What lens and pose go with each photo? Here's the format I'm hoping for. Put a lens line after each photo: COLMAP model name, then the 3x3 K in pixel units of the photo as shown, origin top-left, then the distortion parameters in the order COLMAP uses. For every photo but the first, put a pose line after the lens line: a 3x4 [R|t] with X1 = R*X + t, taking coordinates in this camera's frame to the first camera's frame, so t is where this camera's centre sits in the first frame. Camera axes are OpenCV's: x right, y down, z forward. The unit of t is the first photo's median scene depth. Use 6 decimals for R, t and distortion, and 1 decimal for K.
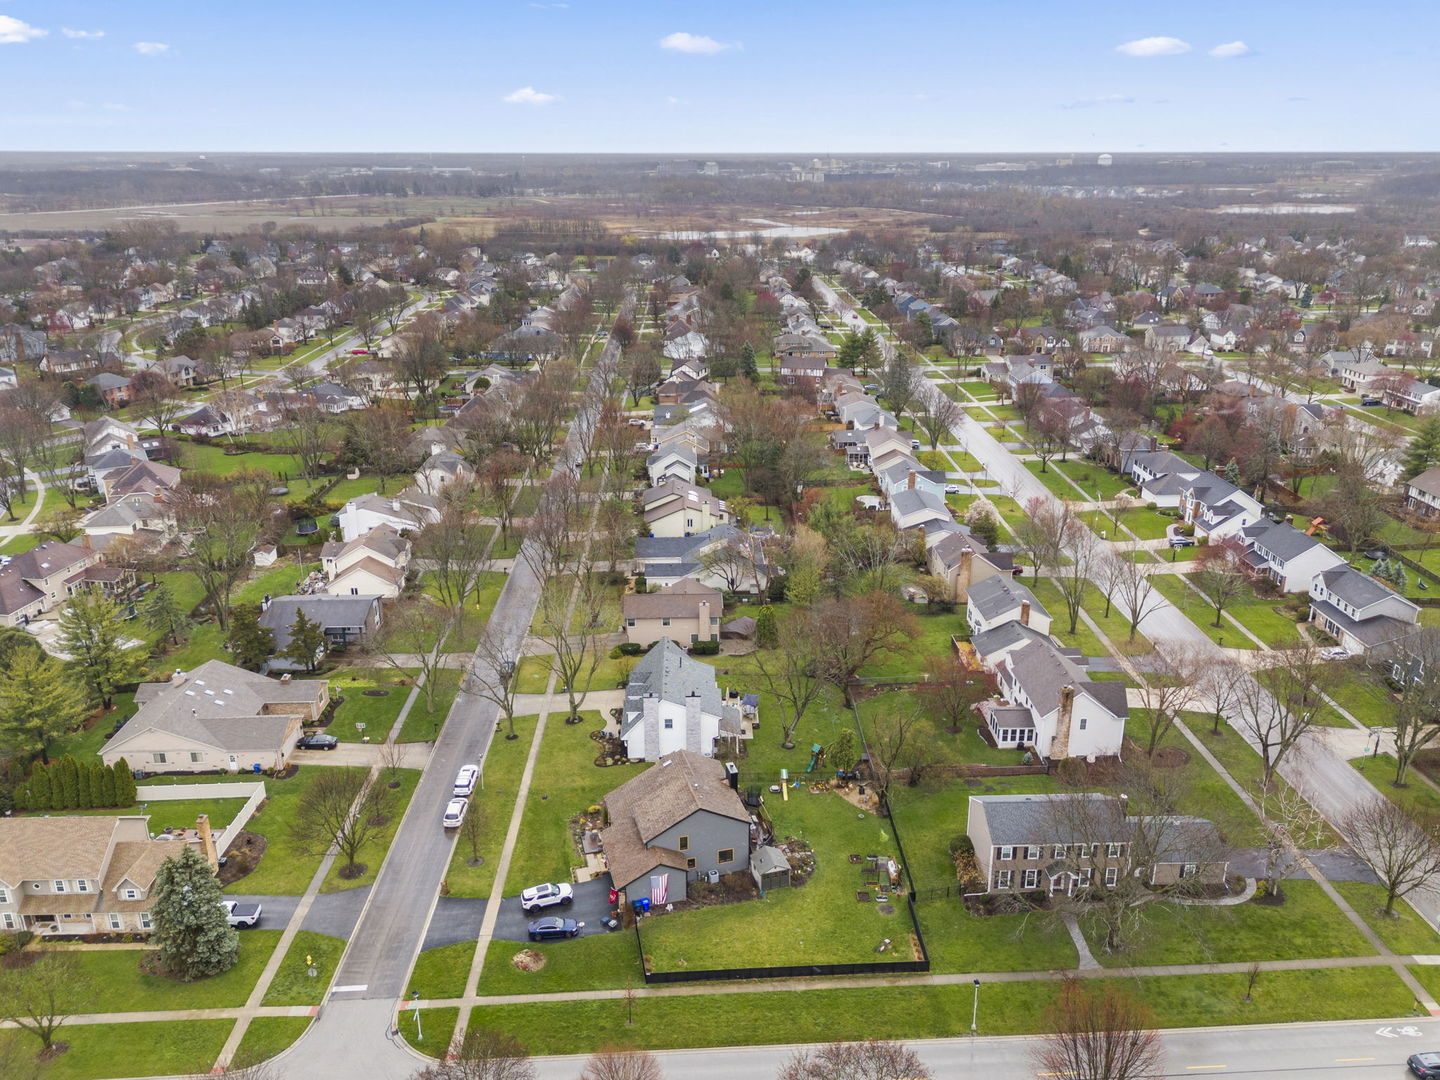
lens RADIAL K [[1080.9, 0, 753.7], [0, 1080.9, 541.6], [0, 0, 1]] dist [0.105802, -0.126932]
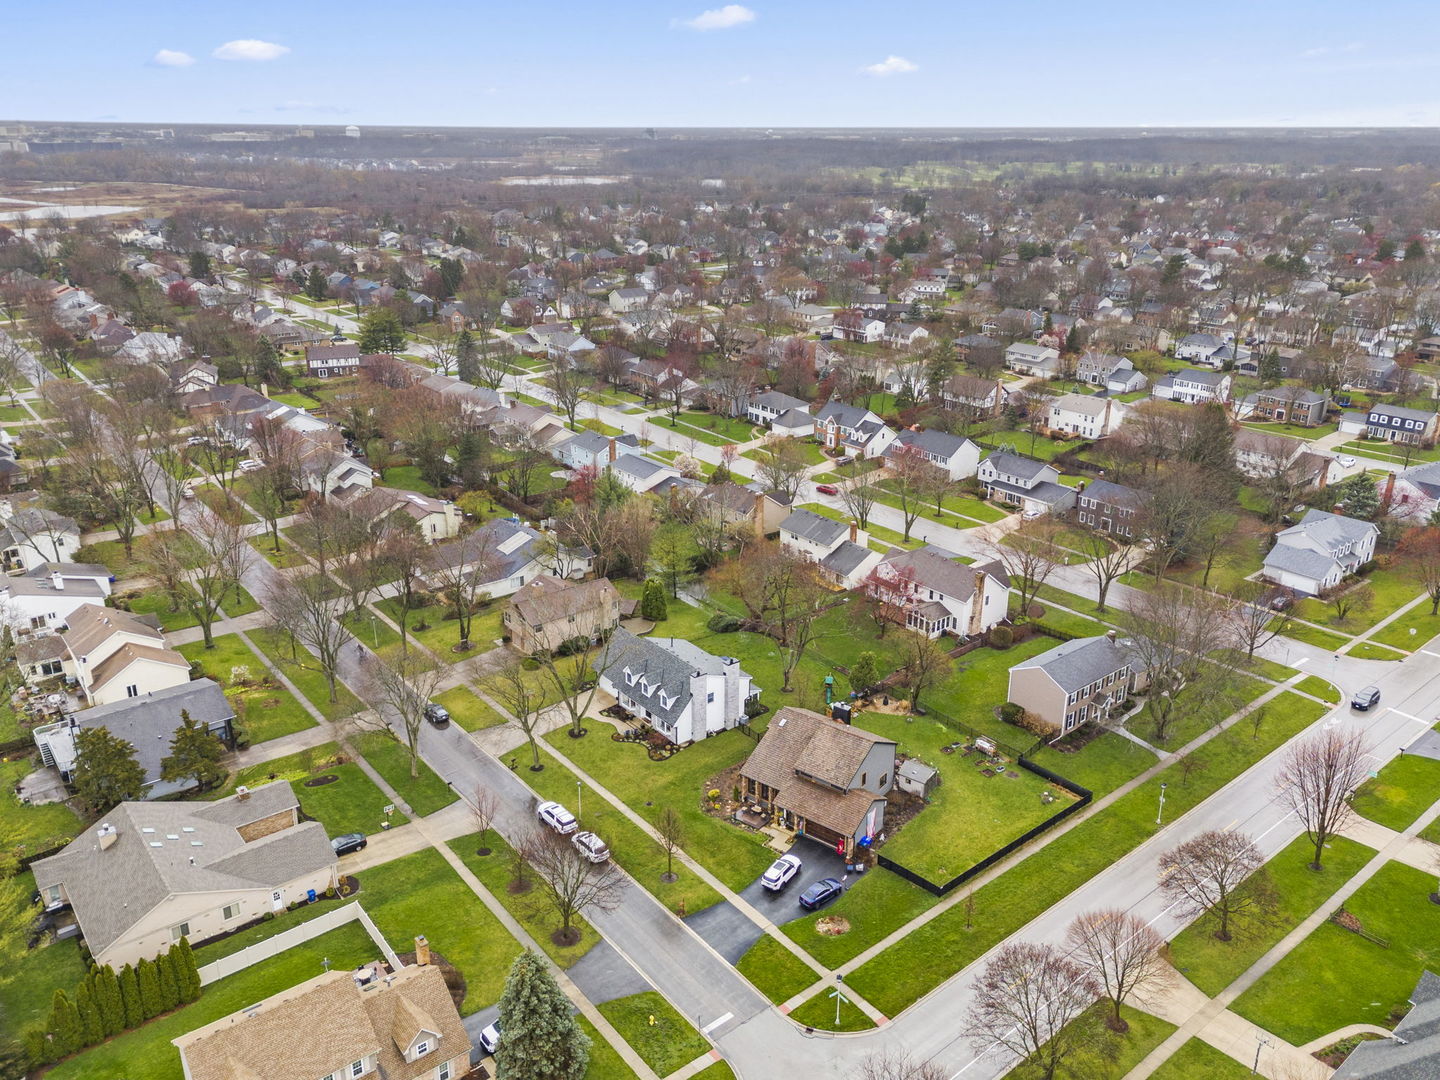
lens RADIAL K [[1080.9, 0, 753.7], [0, 1080.9, 541.6], [0, 0, 1]] dist [0.105802, -0.126932]
pose [[0.805563, -0.207536, 0.554975, -0.452737], [0.195332, 0.977308, 0.081940, -0.037466], [-0.559387, 0.042396, 0.827822, 0.113832]]
